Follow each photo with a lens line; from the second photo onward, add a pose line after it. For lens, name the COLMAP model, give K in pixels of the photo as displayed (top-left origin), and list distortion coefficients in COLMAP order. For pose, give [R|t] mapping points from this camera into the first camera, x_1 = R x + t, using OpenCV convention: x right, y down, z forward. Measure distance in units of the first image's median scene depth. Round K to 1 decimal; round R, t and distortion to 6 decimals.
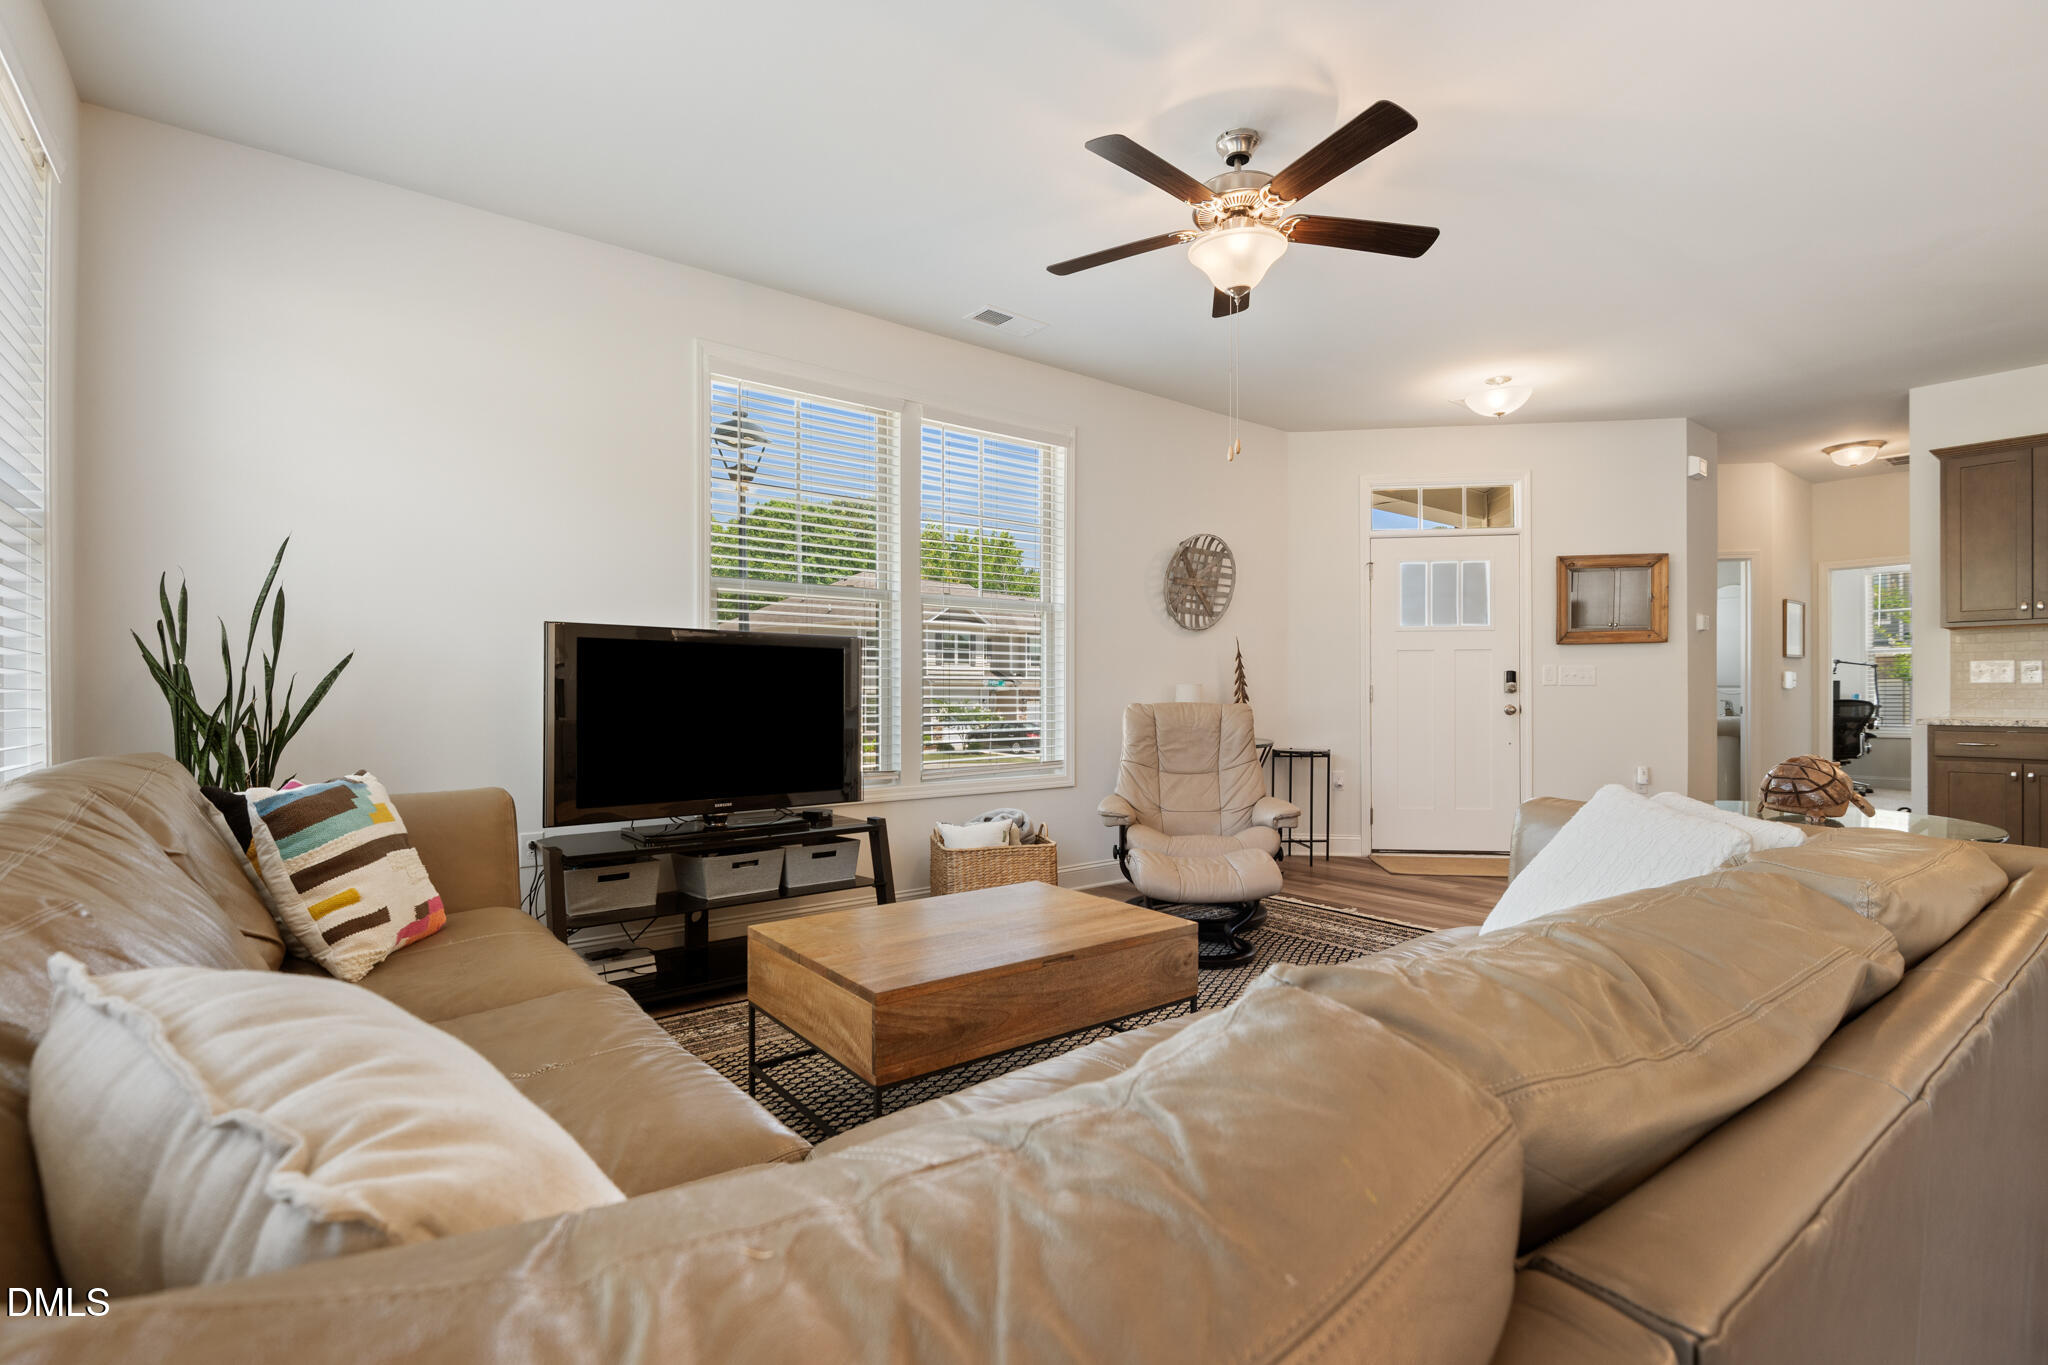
lens RADIAL K [[940.2, 0, 1031.3], [0, 940.2, 700.5], [0, 0, 1]] dist [-0.000542, -0.004713]
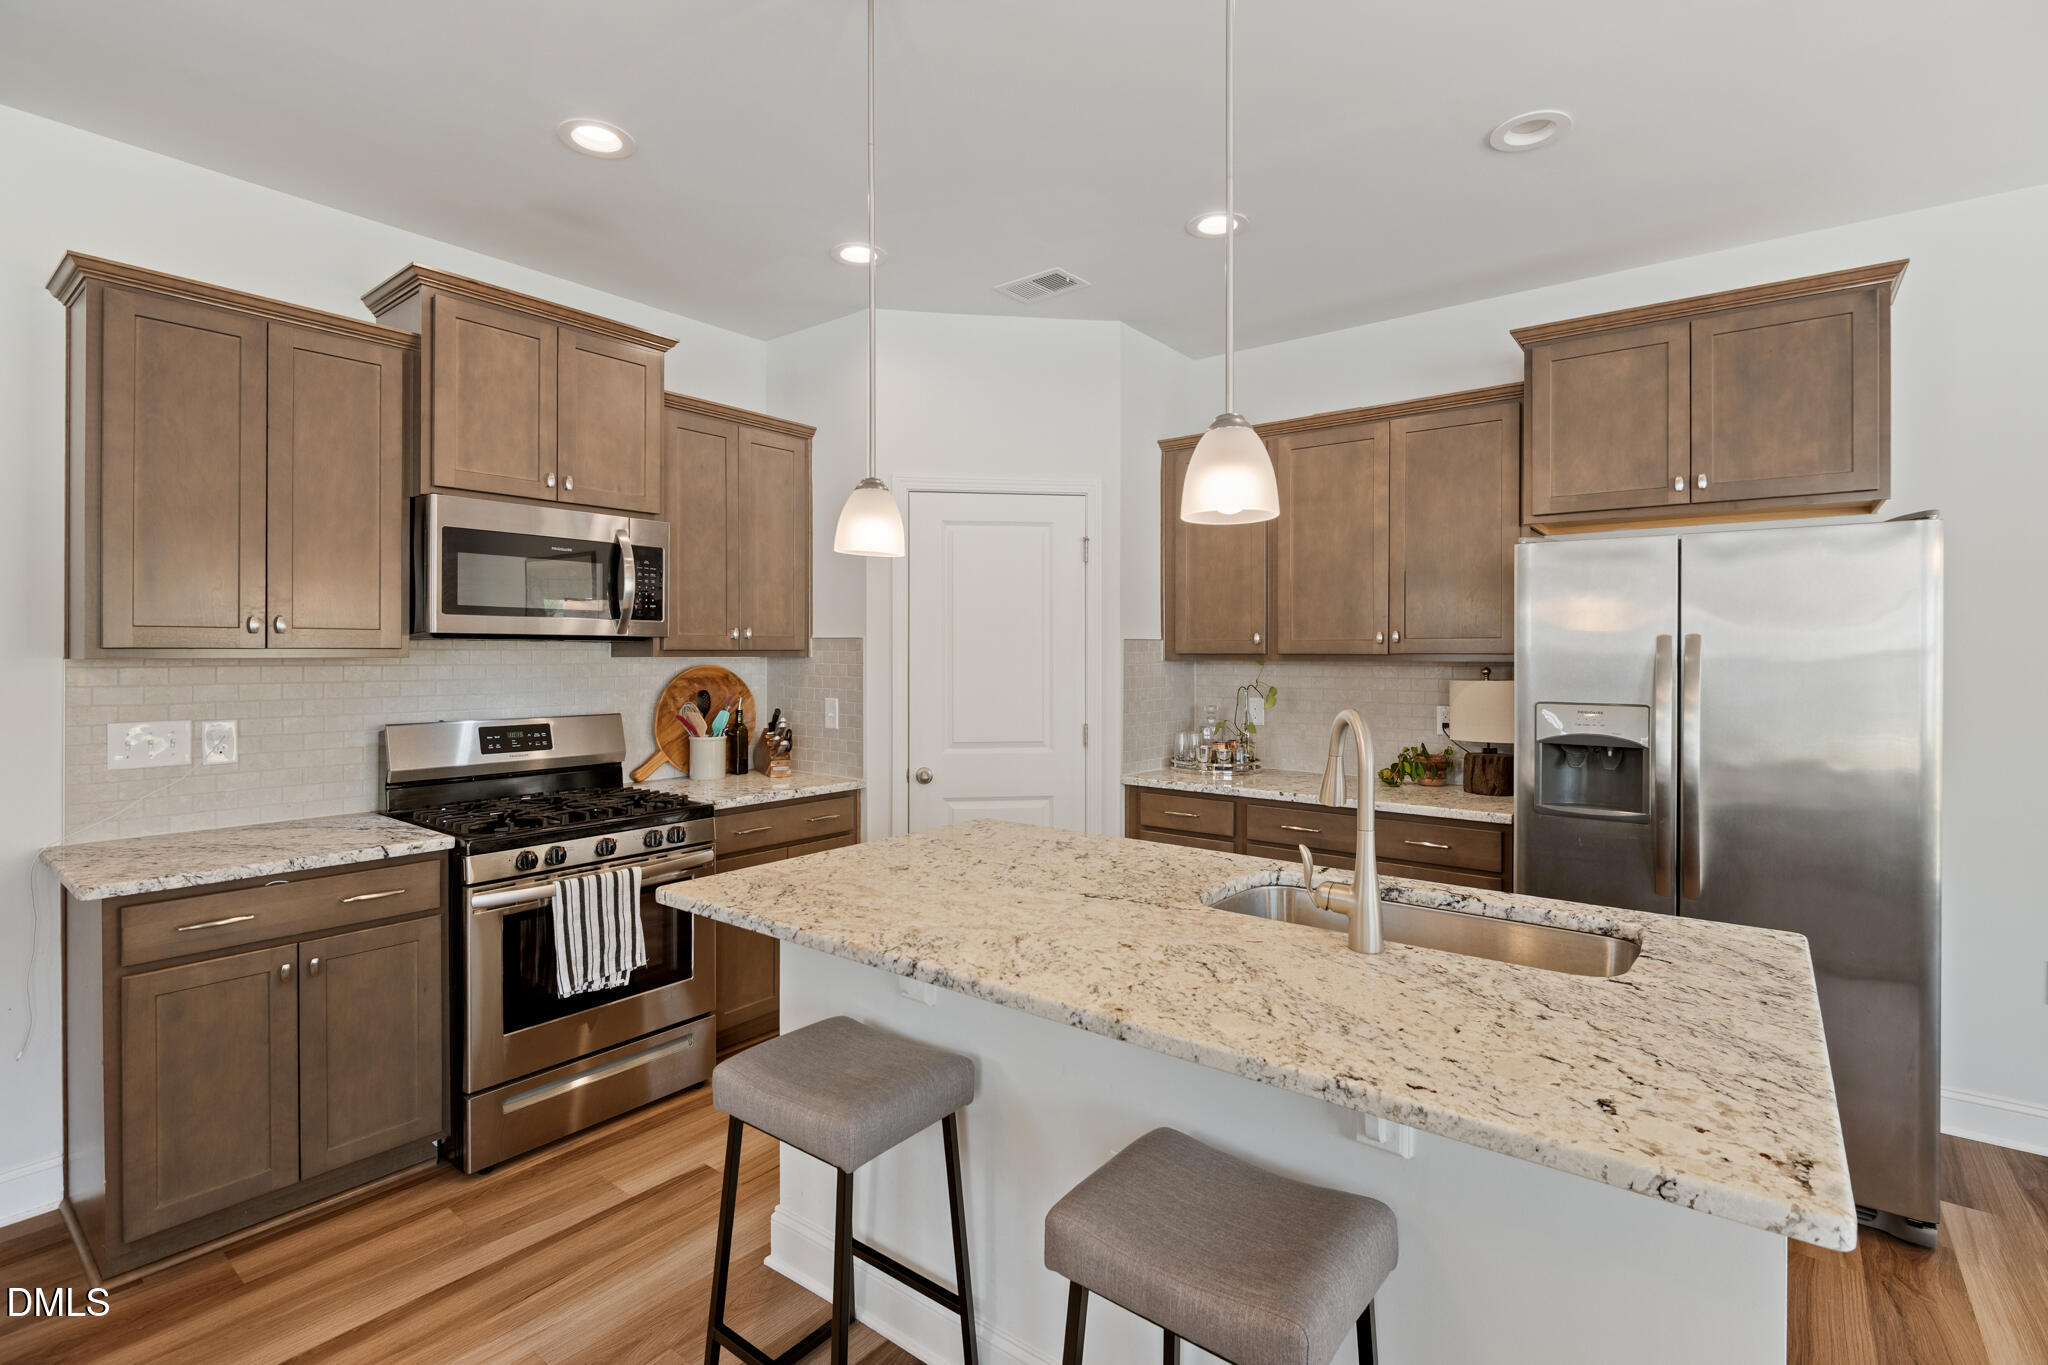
lens RADIAL K [[940.2, 0, 1019.8], [0, 940.2, 658.2], [0, 0, 1]] dist [-0.000542, -0.004713]
pose [[-0.238032, -0.003331, 0.971252, 0.493733], [0.003187, 0.999986, 0.004211, -0.089208], [-0.971252, 0.004098, -0.238018, 0.764855]]
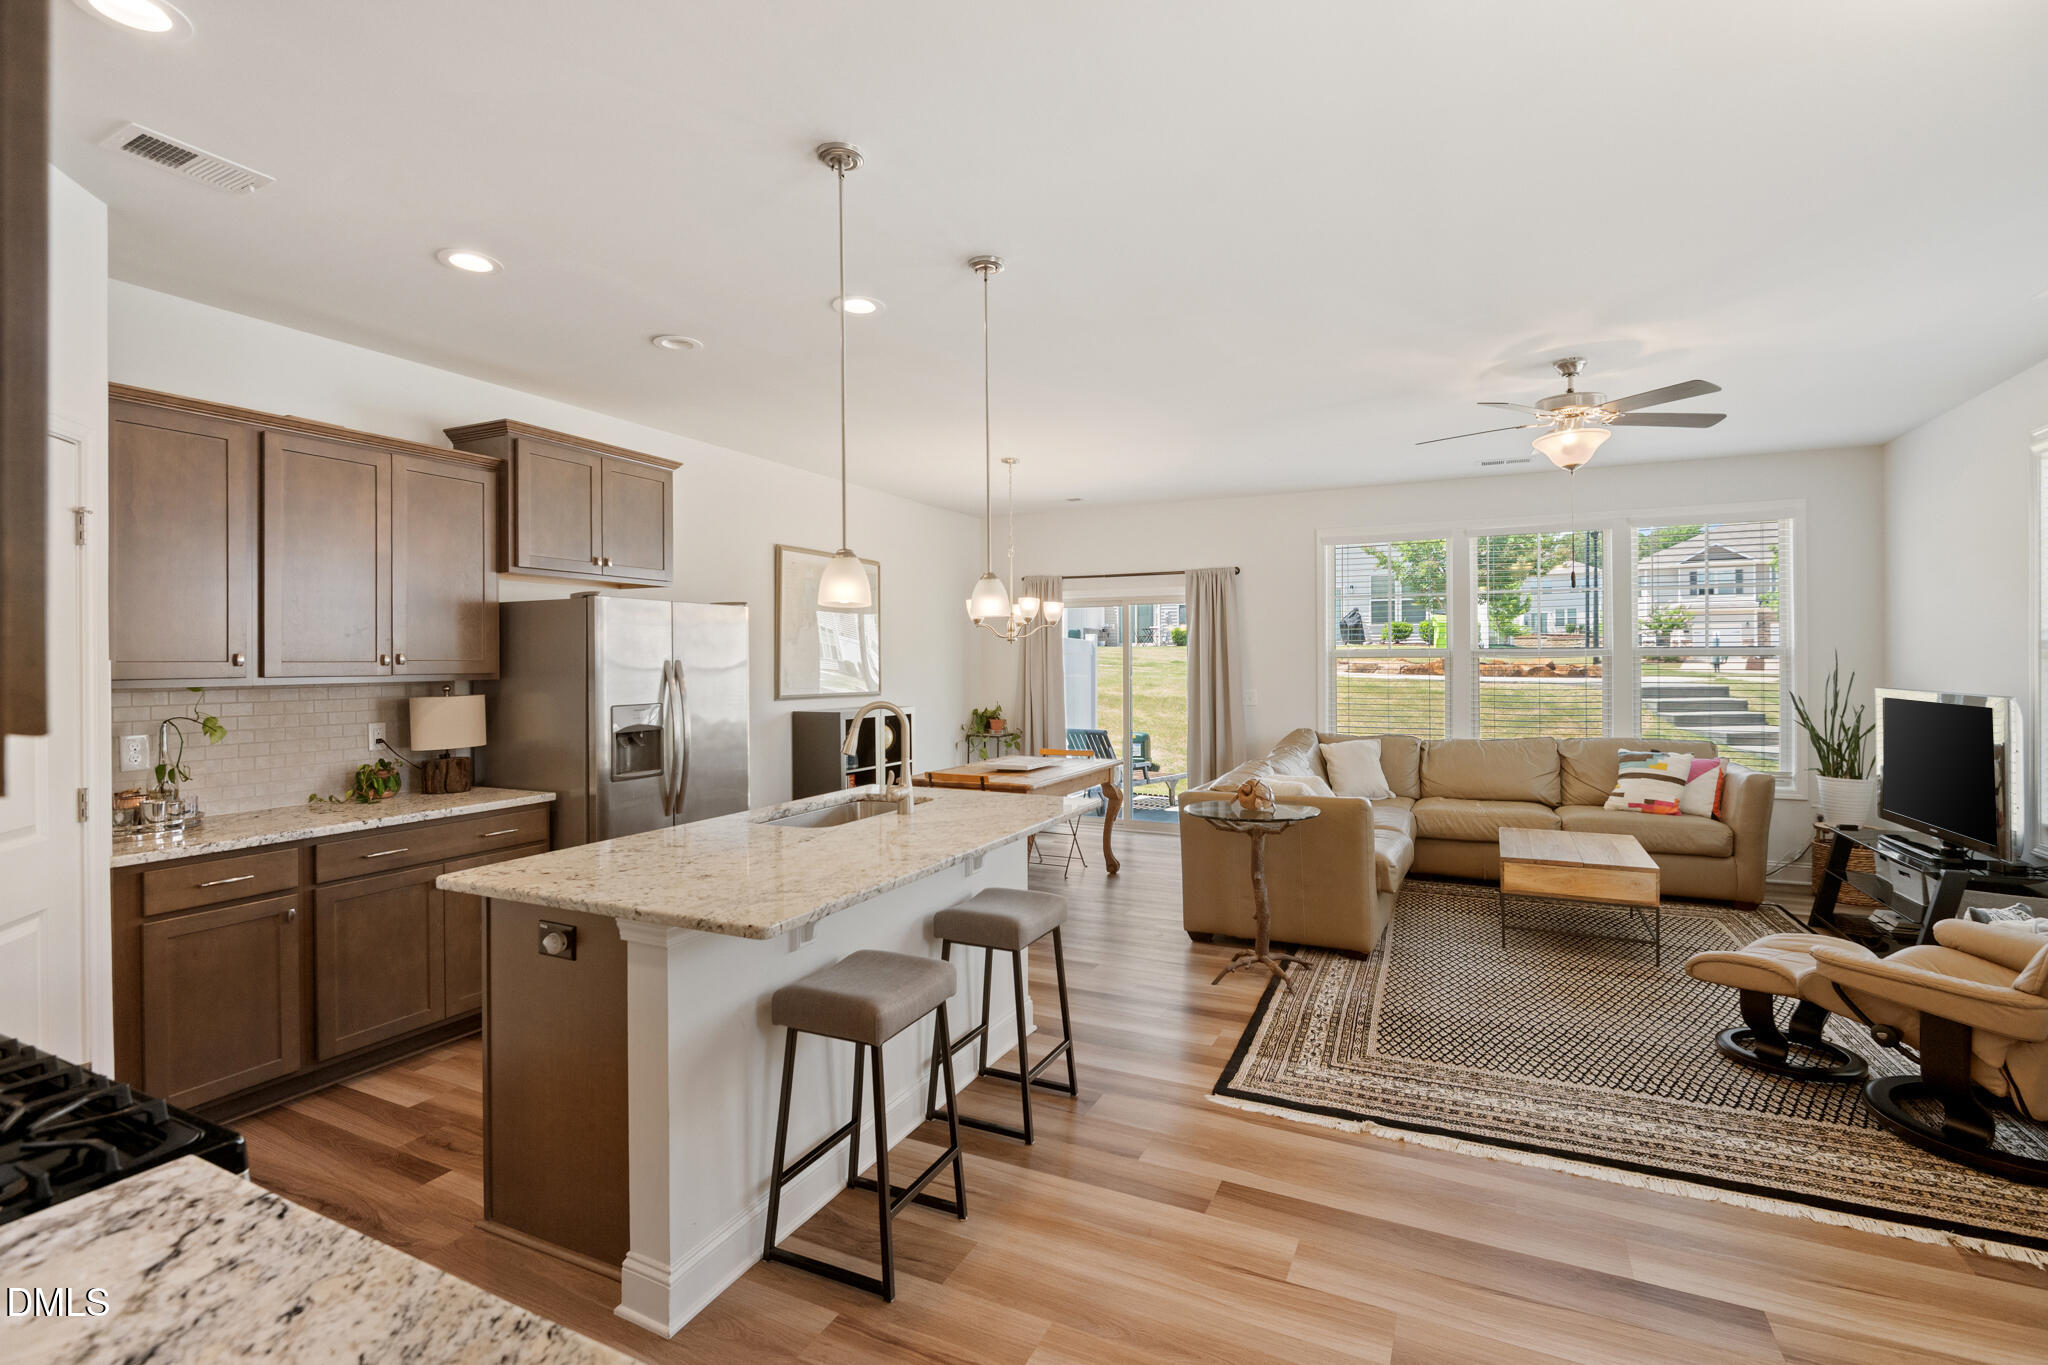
lens RADIAL K [[940.2, 0, 1024.3], [0, 940.2, 664.6], [0, 0, 1]] dist [-0.000542, -0.004713]
pose [[-0.899211, 0.008618, -0.437430, 1.049450], [0.004884, 0.999941, 0.009659, -0.103155], [0.437488, 0.006549, -0.899200, 1.268885]]
